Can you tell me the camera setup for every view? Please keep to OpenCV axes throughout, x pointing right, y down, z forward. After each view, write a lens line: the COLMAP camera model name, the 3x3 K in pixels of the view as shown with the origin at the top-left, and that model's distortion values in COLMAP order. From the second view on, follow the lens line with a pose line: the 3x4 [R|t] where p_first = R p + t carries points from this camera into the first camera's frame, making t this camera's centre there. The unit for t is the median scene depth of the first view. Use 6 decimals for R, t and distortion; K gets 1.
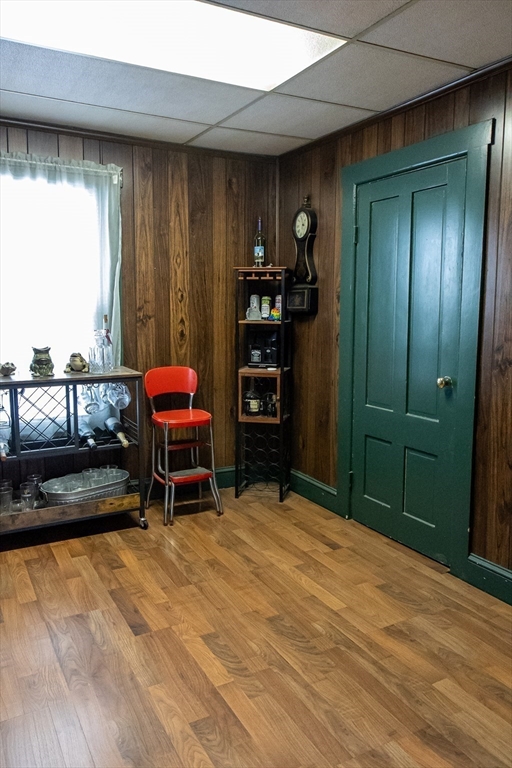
lens RADIAL K [[592.1, 0, 255.1], [0, 592.1, 381.3], [0, 0, 1]] dist [0.012239, -0.002246]
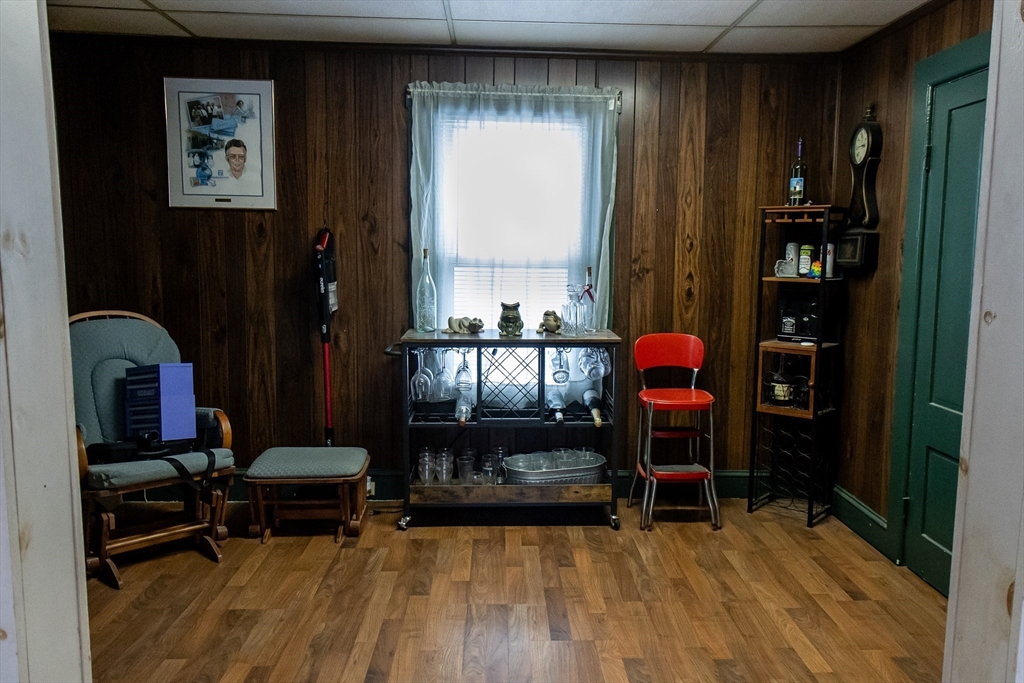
lens RADIAL K [[789.5, 0, 515.2], [0, 789.5, 343.3], [0, 0, 1]] dist [0.012239, -0.002246]
pose [[0.890978, 0.058851, -0.450217, 0.165870], [-0.064833, 0.997894, 0.002137, -0.000238], [0.449395, 0.027285, 0.892916, -0.041222]]
